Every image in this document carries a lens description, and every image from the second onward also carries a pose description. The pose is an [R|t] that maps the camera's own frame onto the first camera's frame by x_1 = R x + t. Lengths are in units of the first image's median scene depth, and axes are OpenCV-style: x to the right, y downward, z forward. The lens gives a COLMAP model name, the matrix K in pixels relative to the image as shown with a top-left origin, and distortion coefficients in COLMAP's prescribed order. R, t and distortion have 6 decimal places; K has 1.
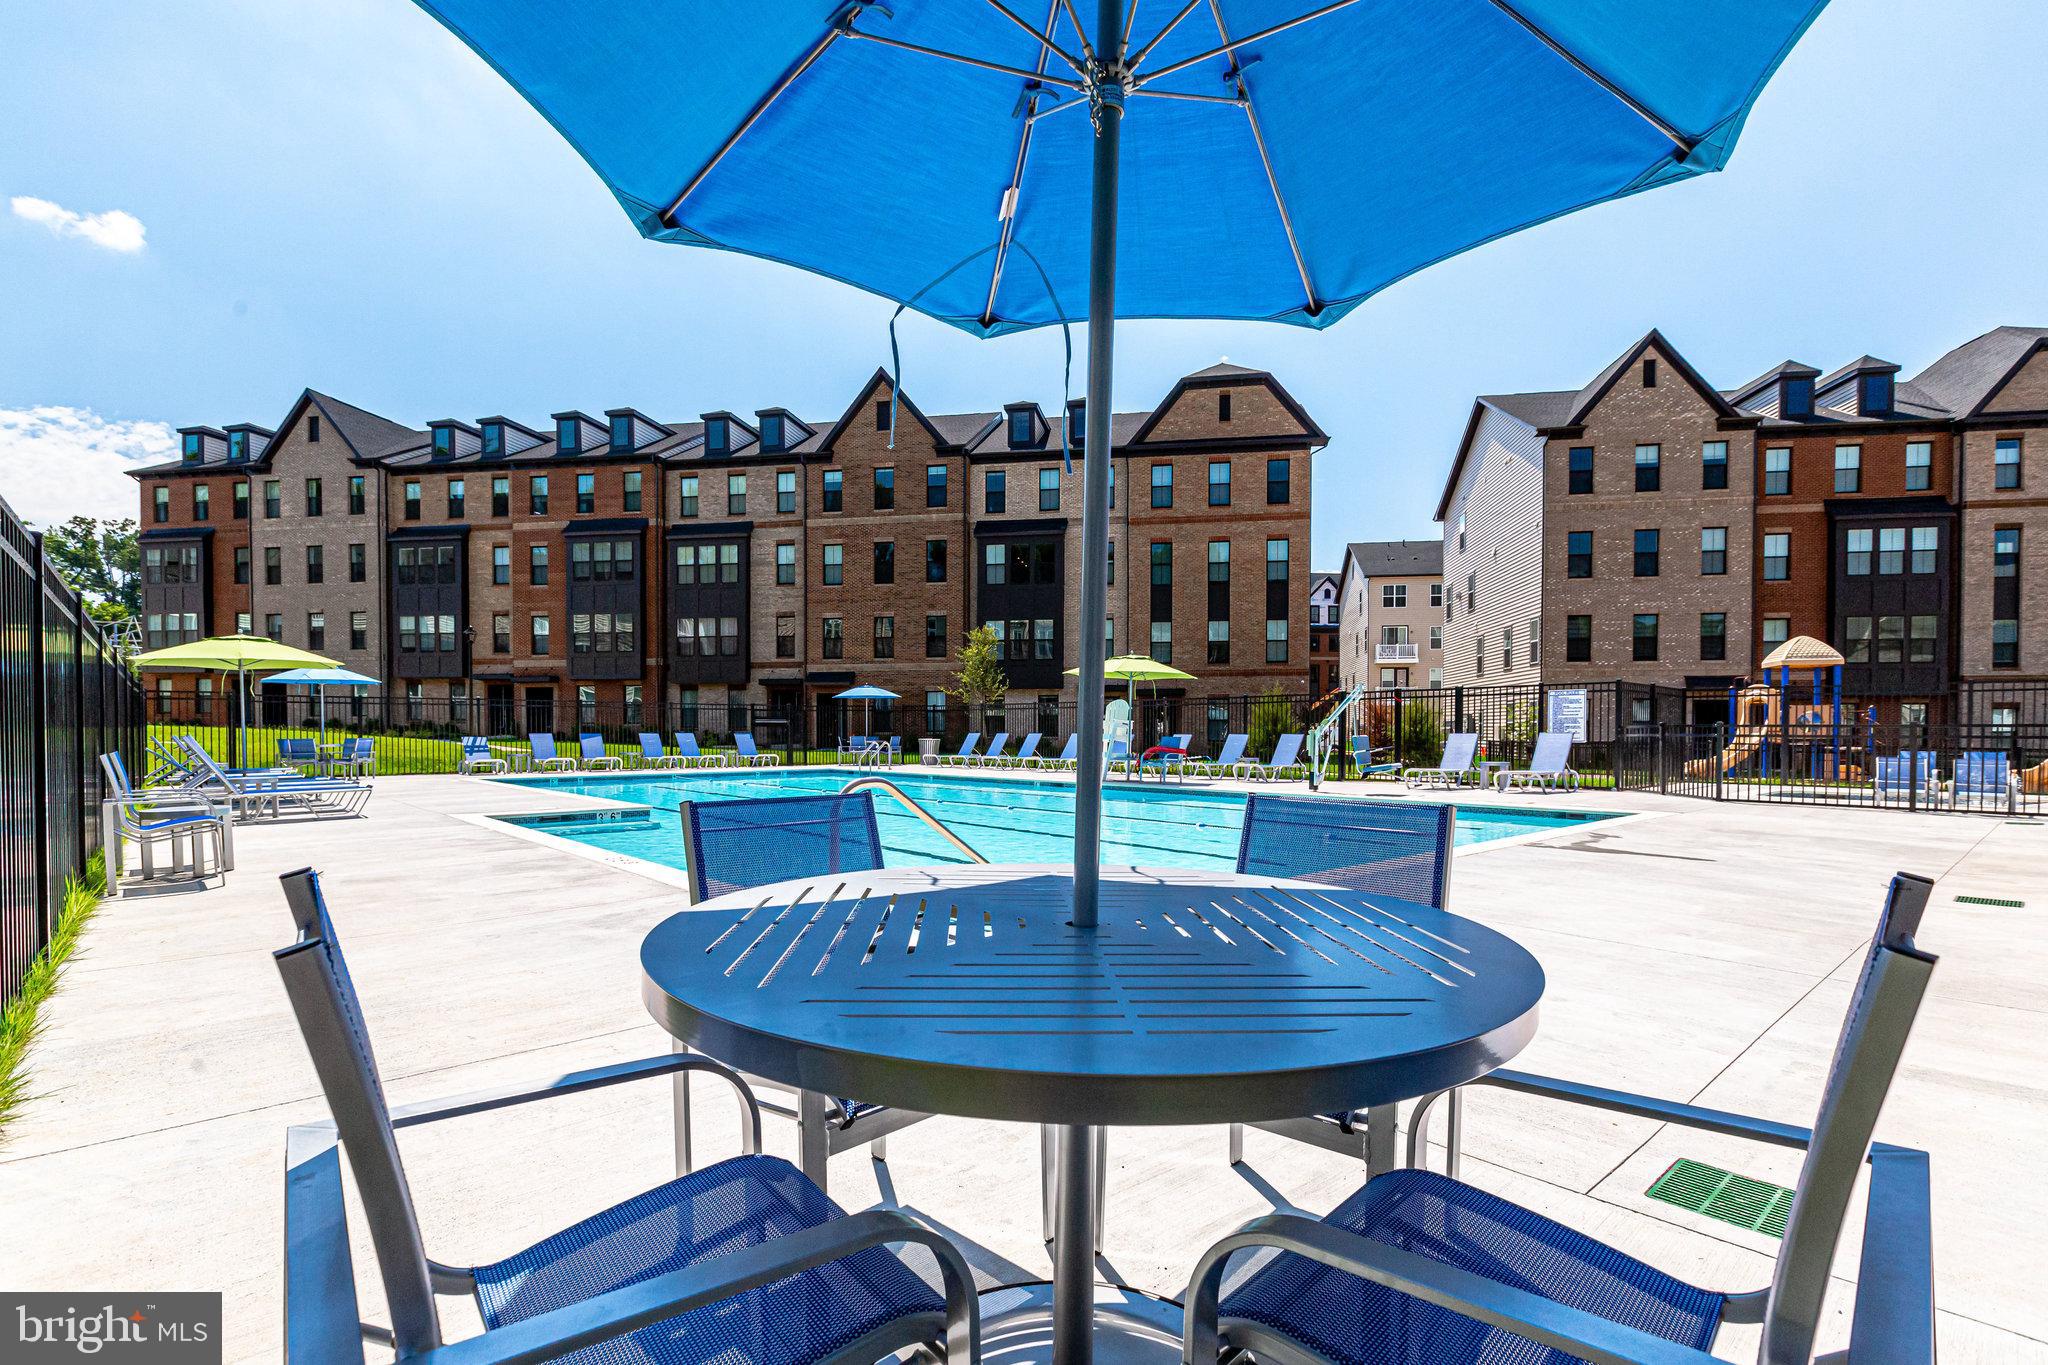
lens RADIAL K [[948.9, 0, 1055.0], [0, 948.9, 743.1], [0, 0, 1]] dist [-0.002670, 0.003433]
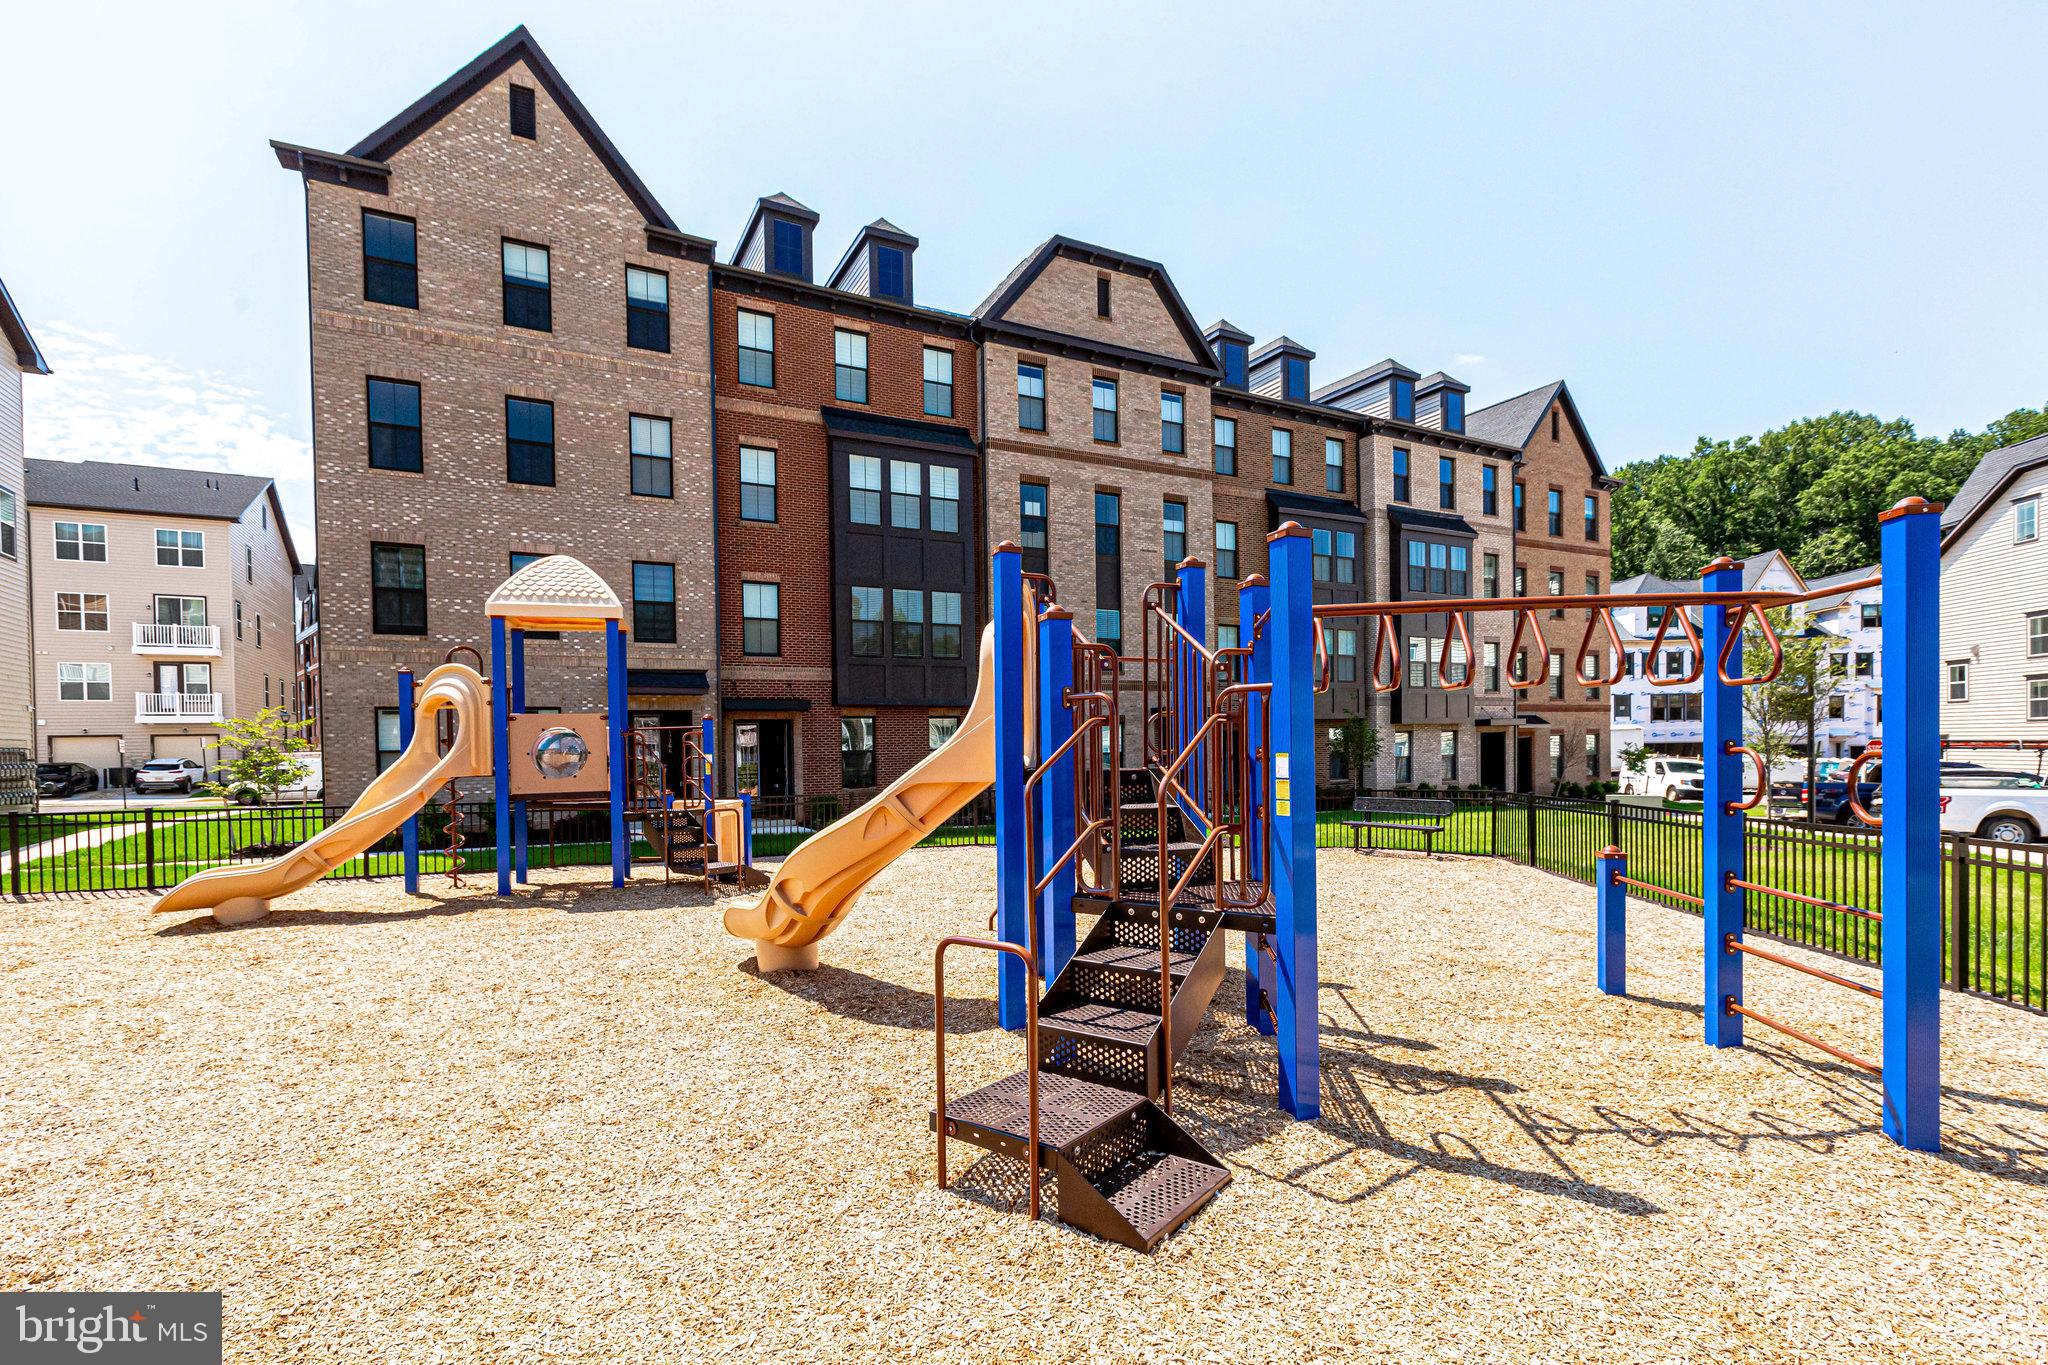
lens RADIAL K [[948.9, 0, 1044.5], [0, 948.9, 763.6], [0, 0, 1]] dist [-0.002670, 0.003433]
pose [[0.785086, -0.028340, 0.618738, 0.511422], [0.029777, 0.999525, 0.007998, -0.010246], [-0.618671, 0.012145, 0.785556, 0.387663]]
